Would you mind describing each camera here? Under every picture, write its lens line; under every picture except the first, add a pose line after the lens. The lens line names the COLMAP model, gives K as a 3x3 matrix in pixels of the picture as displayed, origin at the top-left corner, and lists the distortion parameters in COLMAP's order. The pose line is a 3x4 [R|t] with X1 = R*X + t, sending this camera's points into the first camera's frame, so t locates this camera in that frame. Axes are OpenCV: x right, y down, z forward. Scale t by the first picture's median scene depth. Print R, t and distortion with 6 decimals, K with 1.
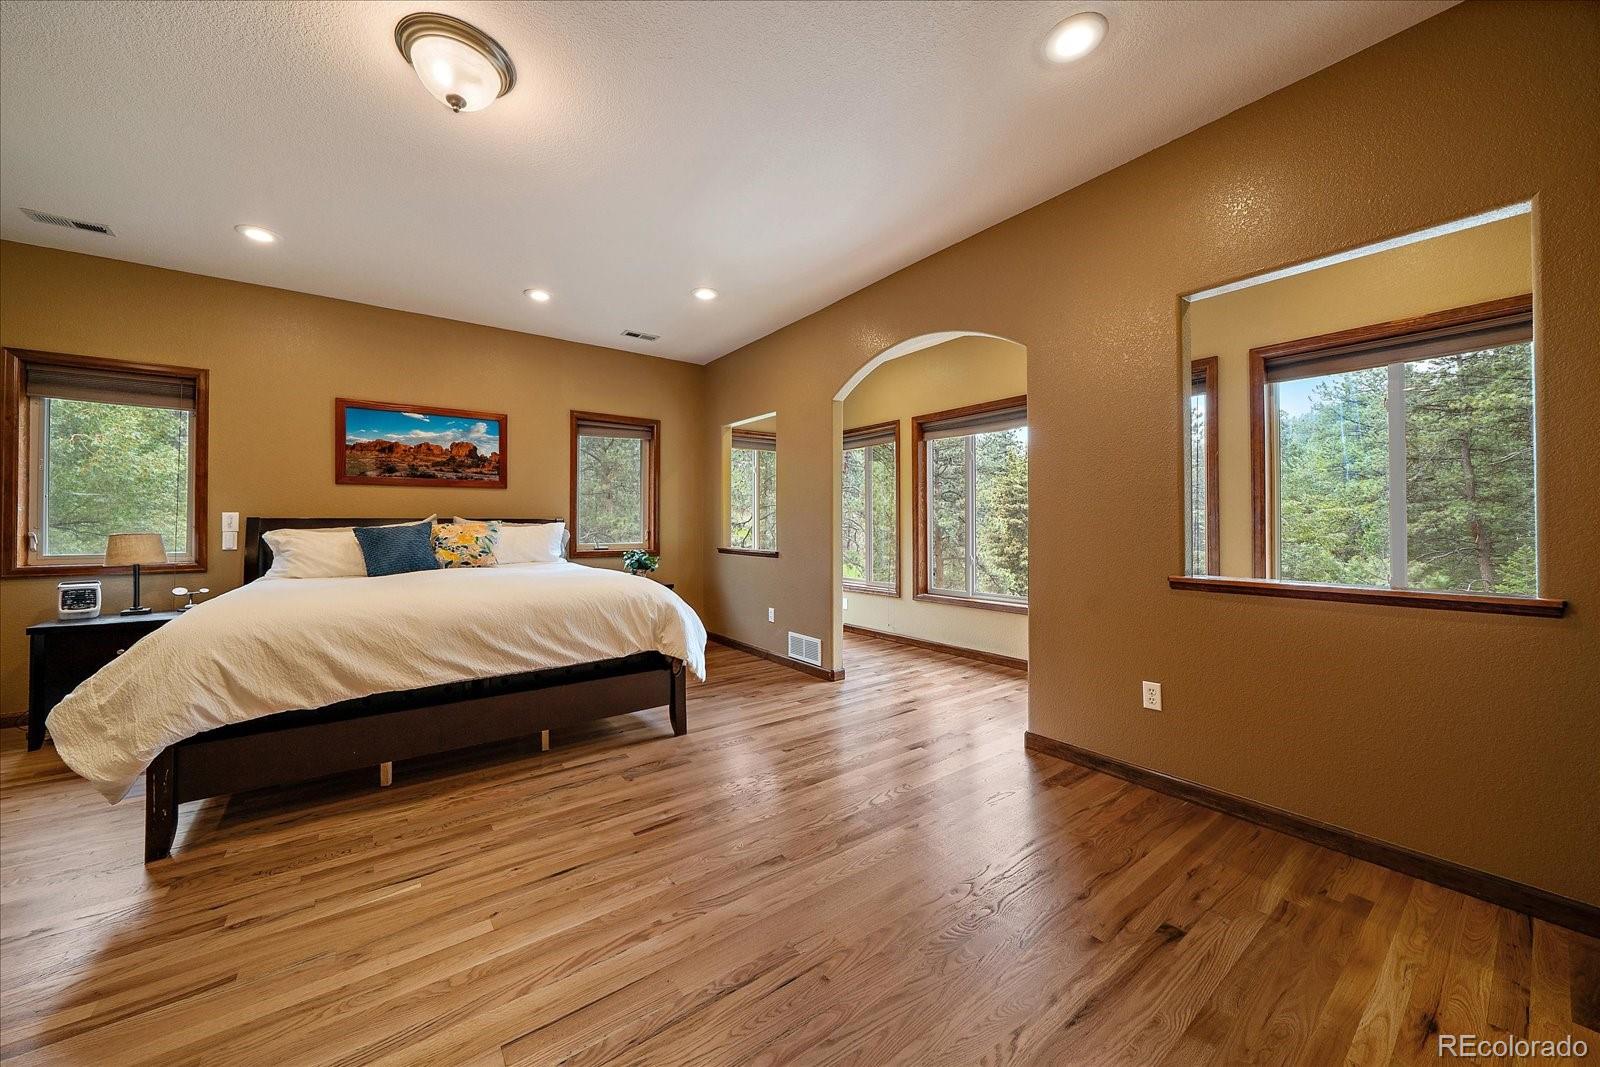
lens RADIAL K [[579.6, 0, 809.4], [0, 579.6, 522.3], [0, 0, 1]] dist [-0.006915, 0.000416]
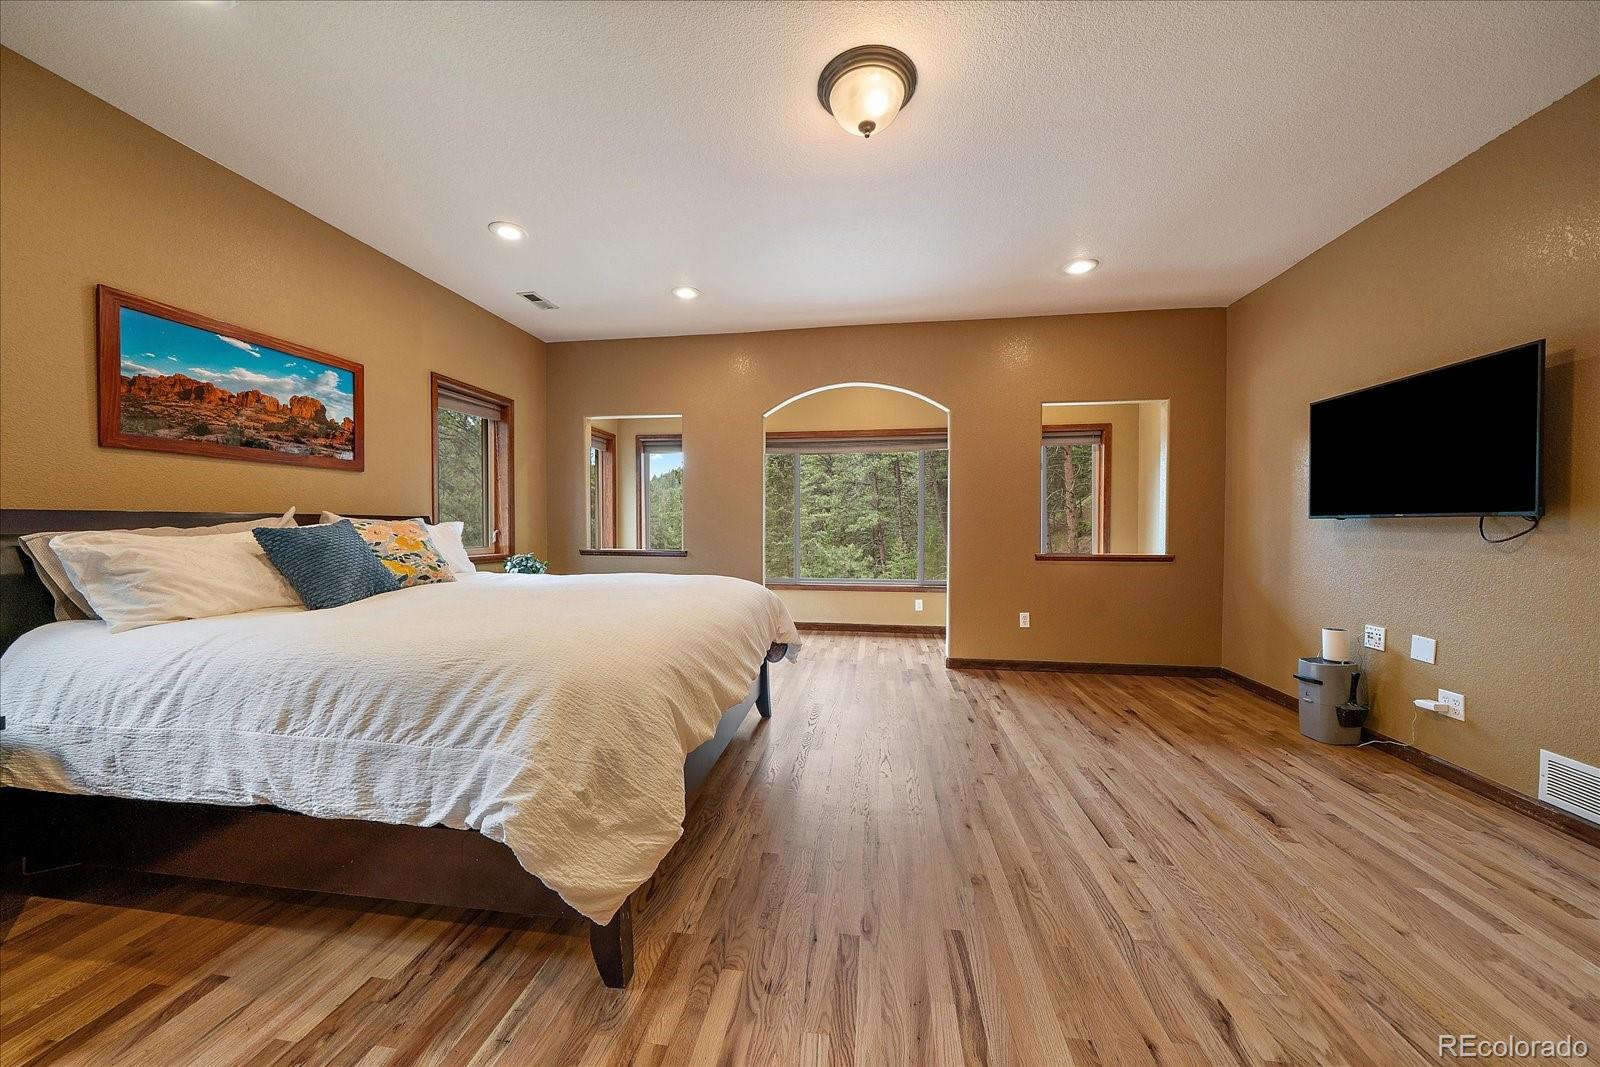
lens RADIAL K [[579.6, 0, 774.9], [0, 579.6, 534.1], [0, 0, 1]] dist [-0.006915, 0.000416]
pose [[0.698965, -0.008977, 0.715099, -0.725066], [-0.007003, 0.999787, 0.019395, -0.000241], [-0.715121, -0.018564, 0.698754, 0.169487]]
